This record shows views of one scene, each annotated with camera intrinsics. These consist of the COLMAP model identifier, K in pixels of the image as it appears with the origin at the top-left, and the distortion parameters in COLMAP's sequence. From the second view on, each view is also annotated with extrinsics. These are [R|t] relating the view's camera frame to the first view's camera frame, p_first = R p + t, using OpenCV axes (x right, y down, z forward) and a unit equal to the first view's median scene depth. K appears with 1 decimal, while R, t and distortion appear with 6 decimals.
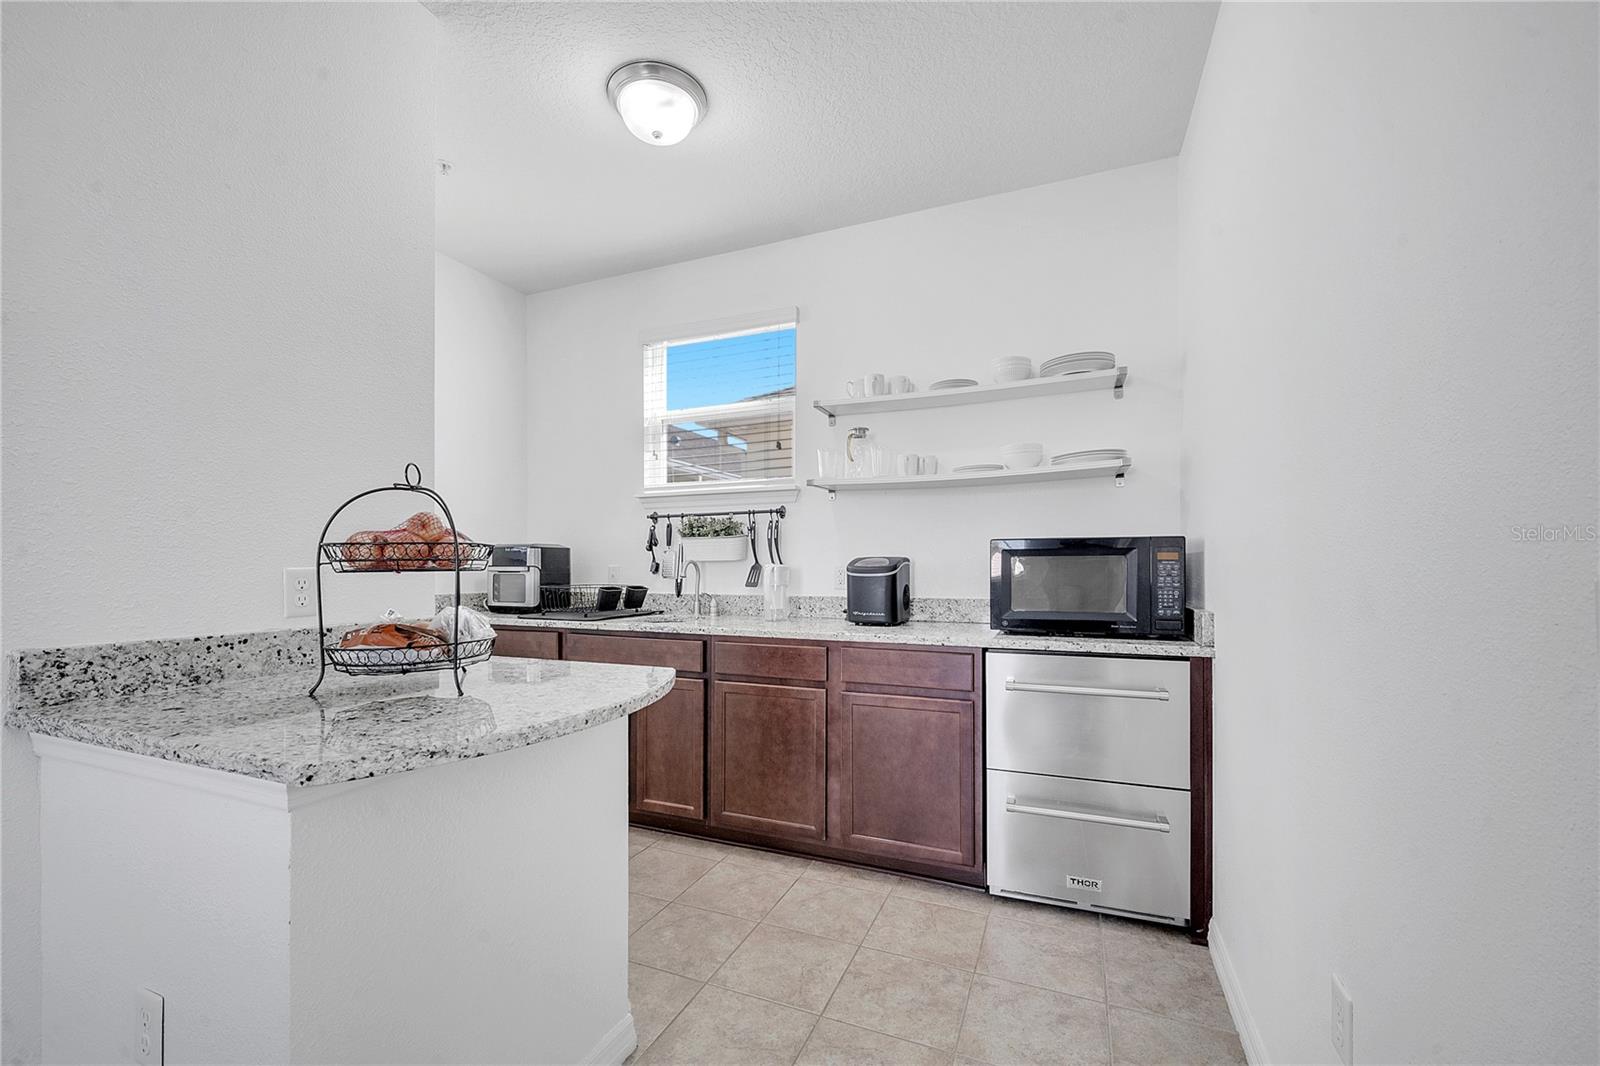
lens RADIAL K [[642.7, 0, 796.7], [0, 642.7, 556.1], [0, 0, 1]] dist [0.000996, 0.000207]
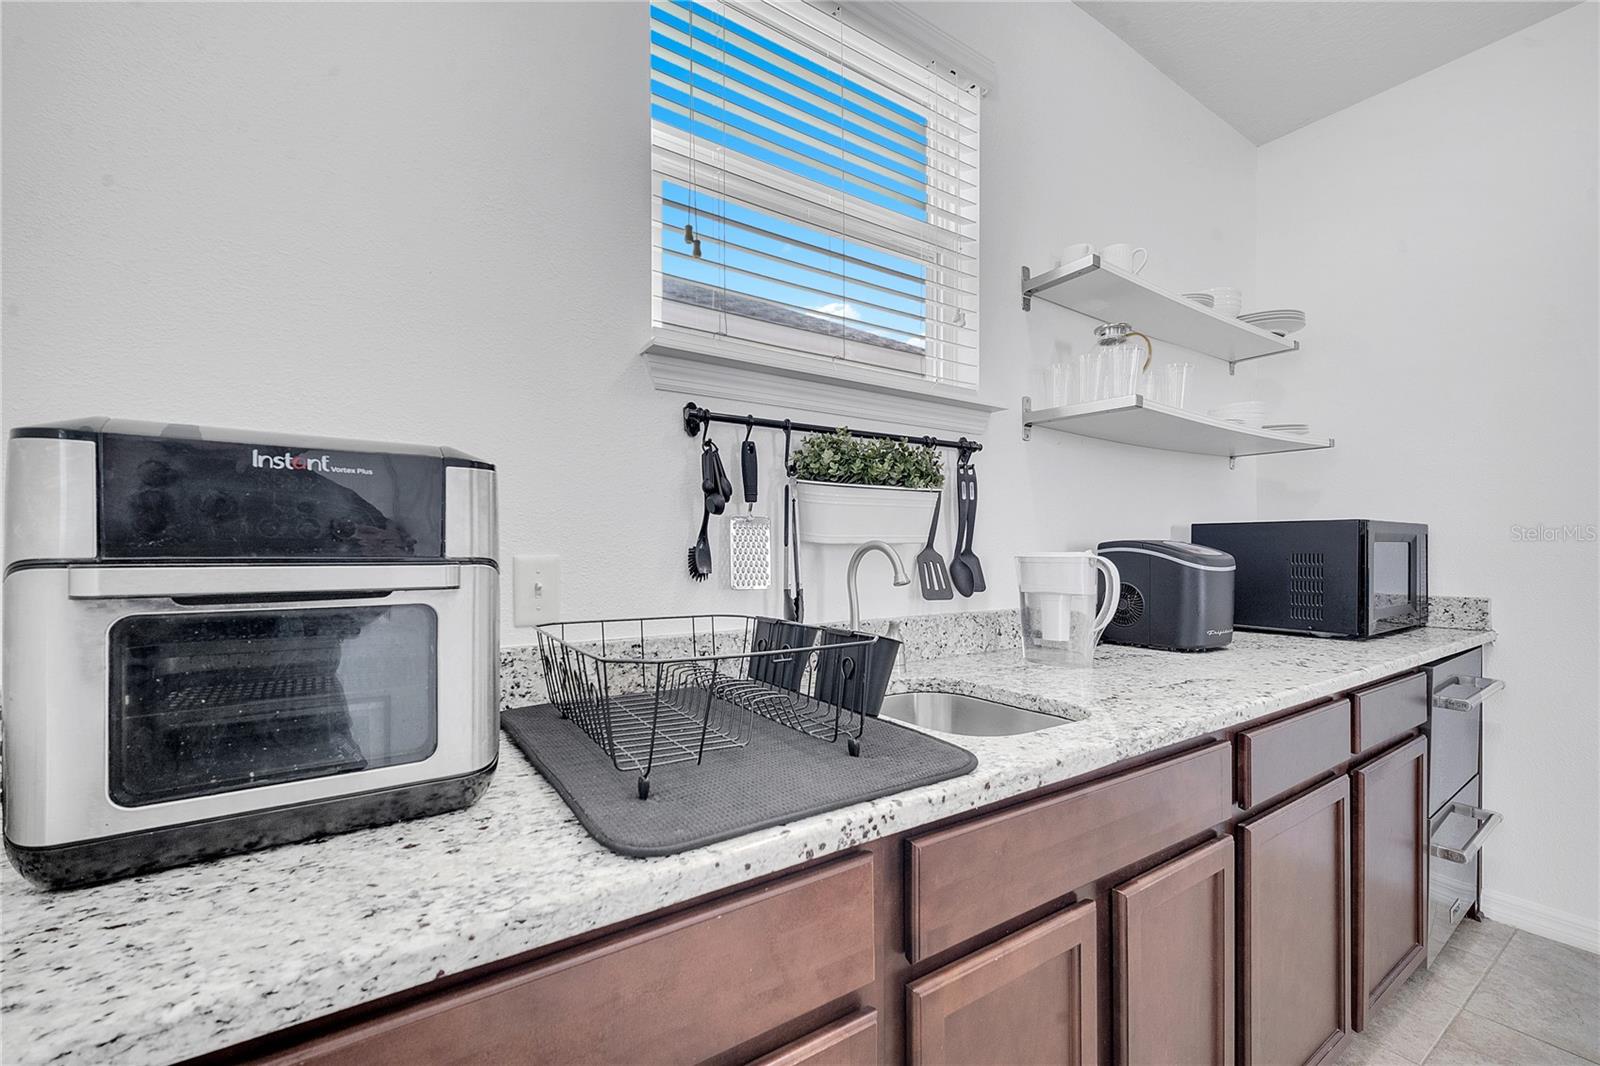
lens RADIAL K [[642.7, 0, 796.7], [0, 642.7, 556.1], [0, 0, 1]] dist [0.000996, 0.000207]
pose [[0.553292, -0.007672, 0.832952, -0.522376], [-0.006400, 0.999889, 0.013460, 0.010806], [-0.832963, -0.012778, 0.553181, 0.815776]]
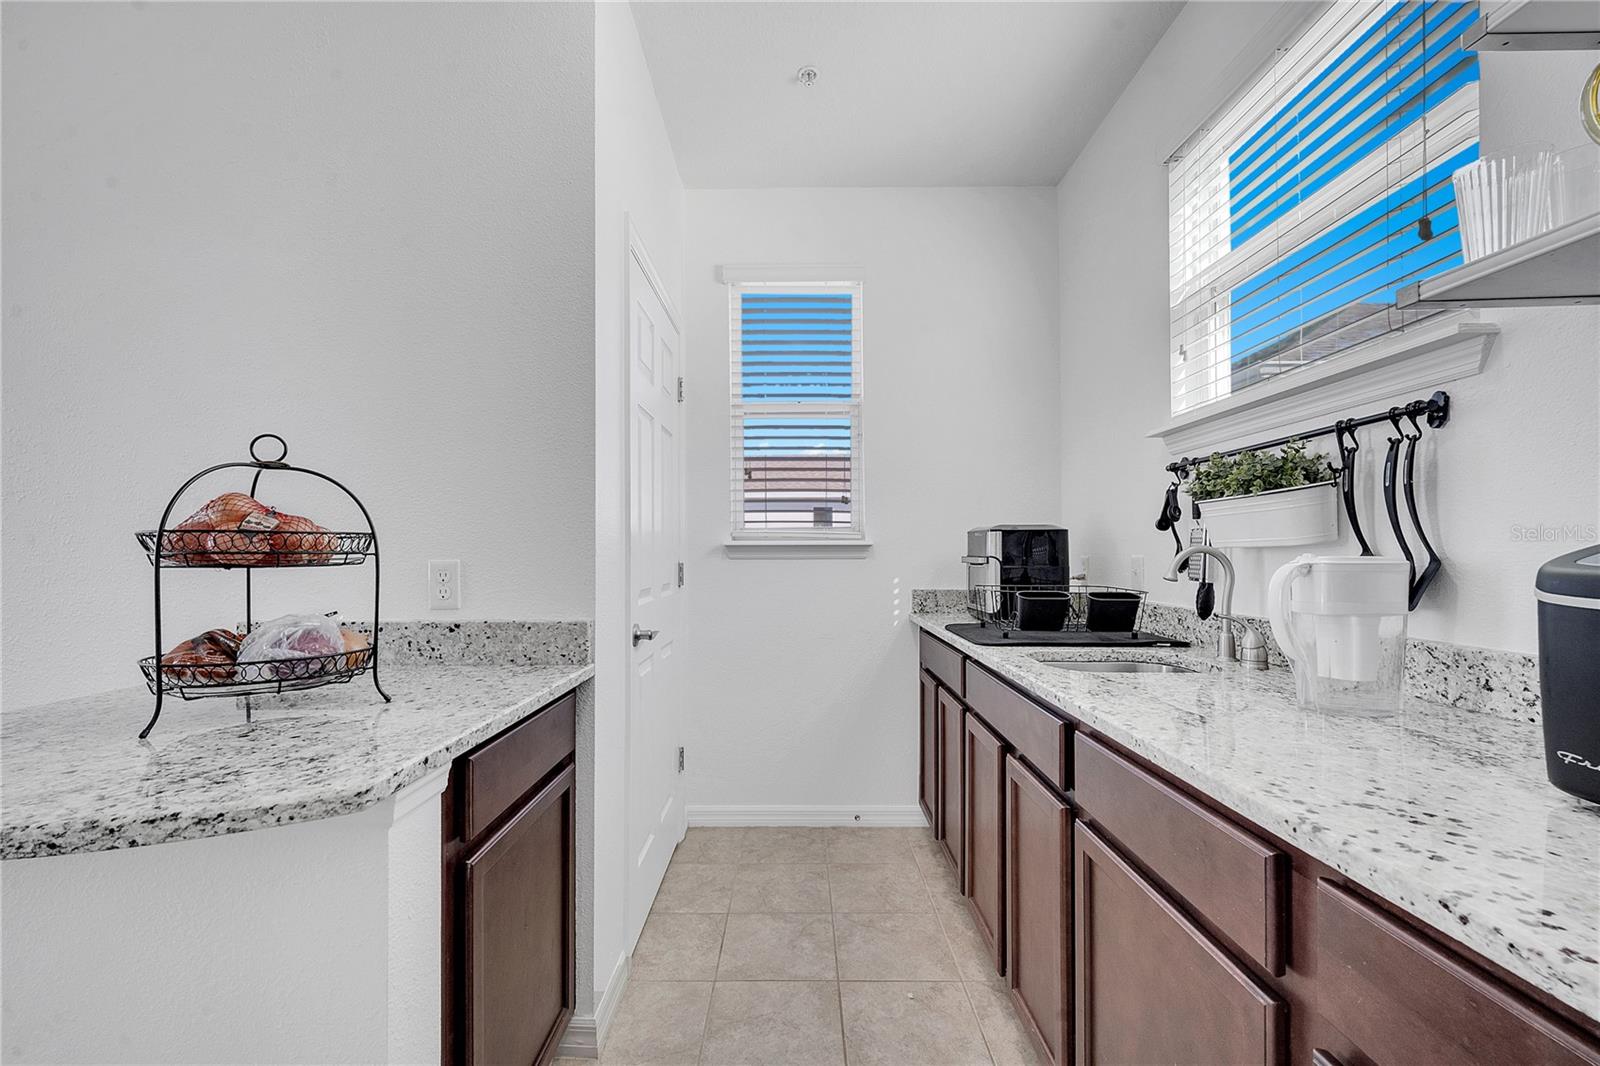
lens RADIAL K [[642.7, 0, 796.7], [0, 642.7, 556.1], [0, 0, 1]] dist [0.000996, 0.000207]
pose [[0.392972, 0.004775, -0.919538, 0.165290], [0.013602, 0.999847, 0.011005, 0.003993], [0.919450, -0.016832, 0.392847, 0.523579]]
